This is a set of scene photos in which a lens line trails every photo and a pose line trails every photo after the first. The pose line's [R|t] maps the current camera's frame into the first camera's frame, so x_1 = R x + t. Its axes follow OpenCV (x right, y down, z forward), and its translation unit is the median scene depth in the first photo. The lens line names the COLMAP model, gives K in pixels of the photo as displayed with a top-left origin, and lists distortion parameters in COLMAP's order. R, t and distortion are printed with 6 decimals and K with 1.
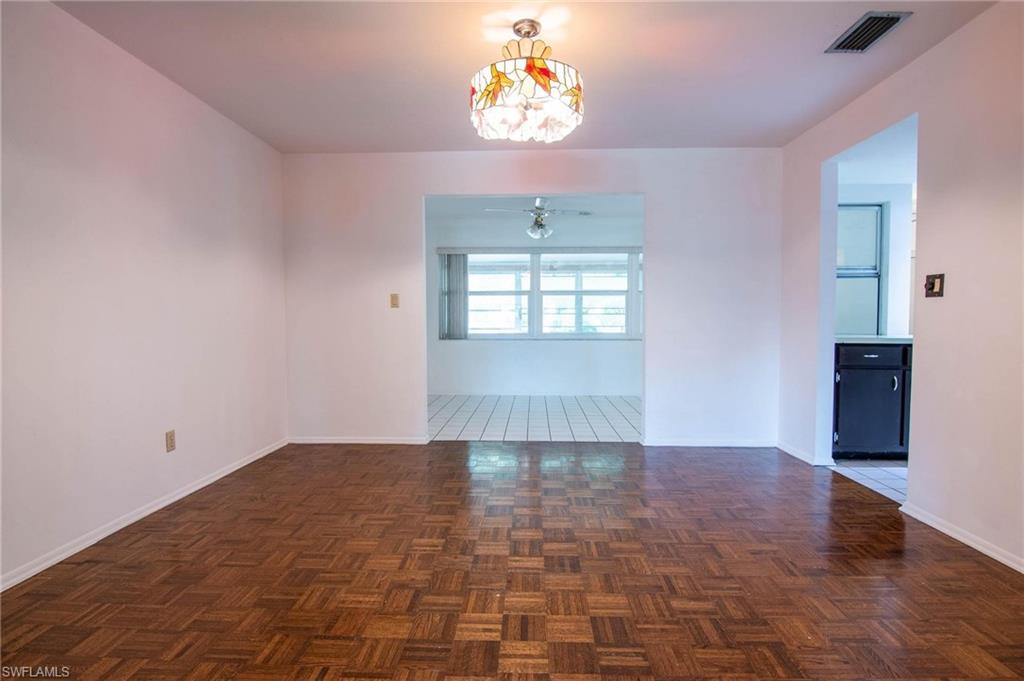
lens RADIAL K [[521.0, 0, 509.9], [0, 521.0, 340.8], [0, 0, 1]] dist [0.002436, -0.017632]
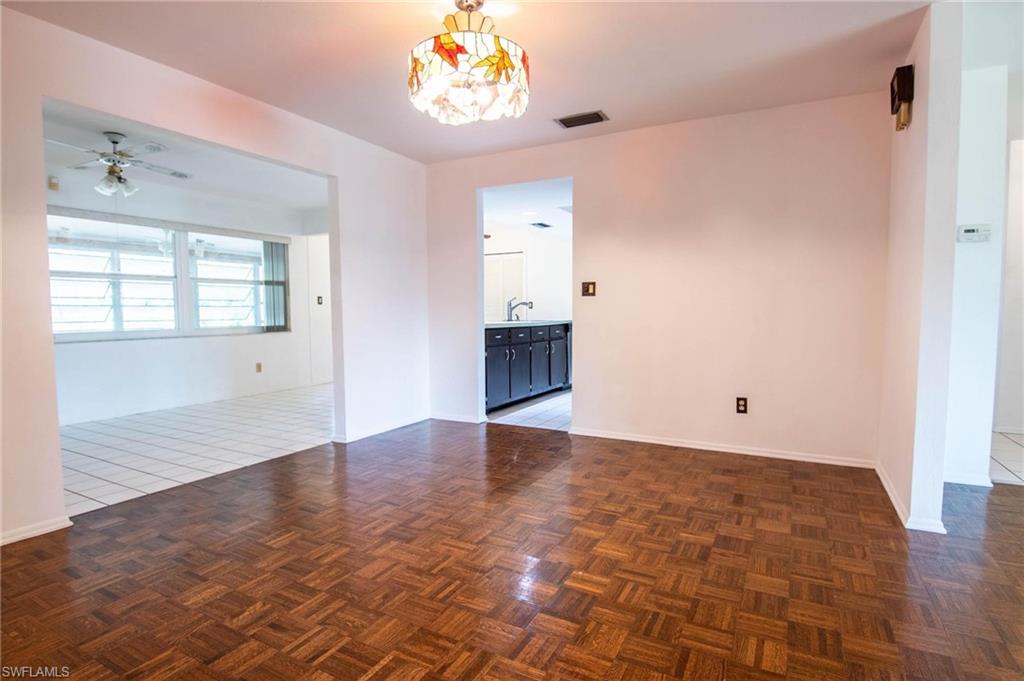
lens RADIAL K [[521.0, 0, 509.9], [0, 521.0, 340.8], [0, 0, 1]] dist [0.002436, -0.017632]
pose [[0.444328, -0.055165, 0.894164, -0.534719], [0.042407, 0.998279, 0.040515, -0.014537], [-0.894860, 0.019917, 0.445902, 0.347585]]
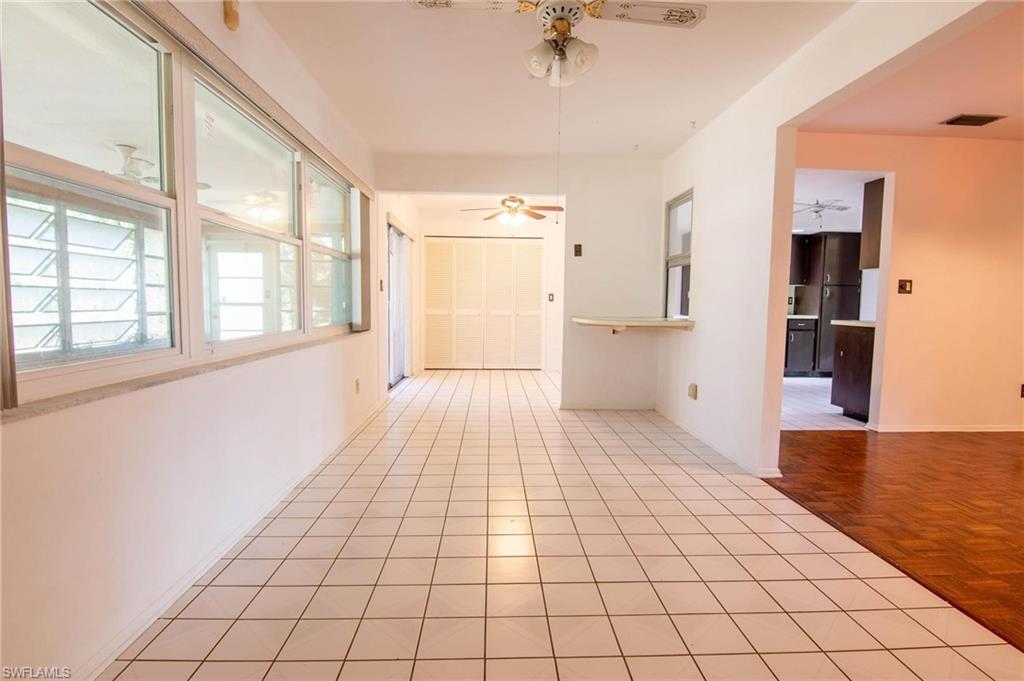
lens RADIAL K [[521.0, 0, 509.9], [0, 521.0, 340.8], [0, 0, 1]] dist [0.002436, -0.017632]
pose [[-0.079252, -0.072955, 0.994181, -0.503103], [0.028839, 0.996733, 0.075442, -0.067001], [-0.996437, 0.034650, -0.076889, 1.664711]]
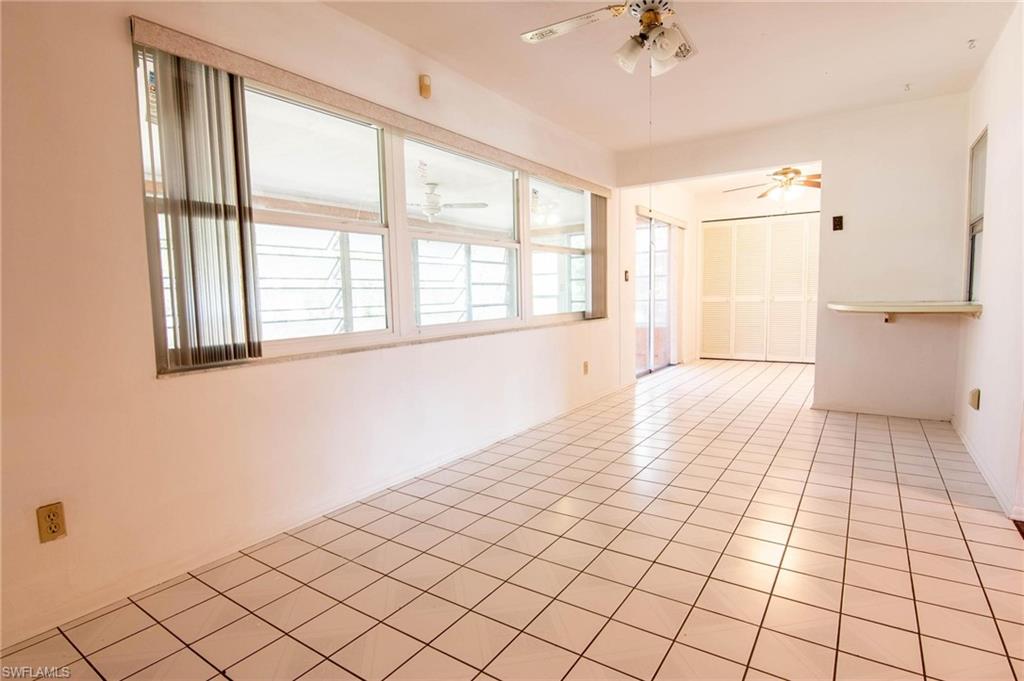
lens RADIAL K [[519.3, 0, 514.0], [0, 519.3, 342.8], [0, 0, 1]] dist [-0.001478, -0.015856]
pose [[0.525296, -0.091539, 0.845982, -0.515822], [0.055327, 0.995767, 0.073392, -0.055900], [-0.849119, 0.008253, 0.528137, 1.382438]]
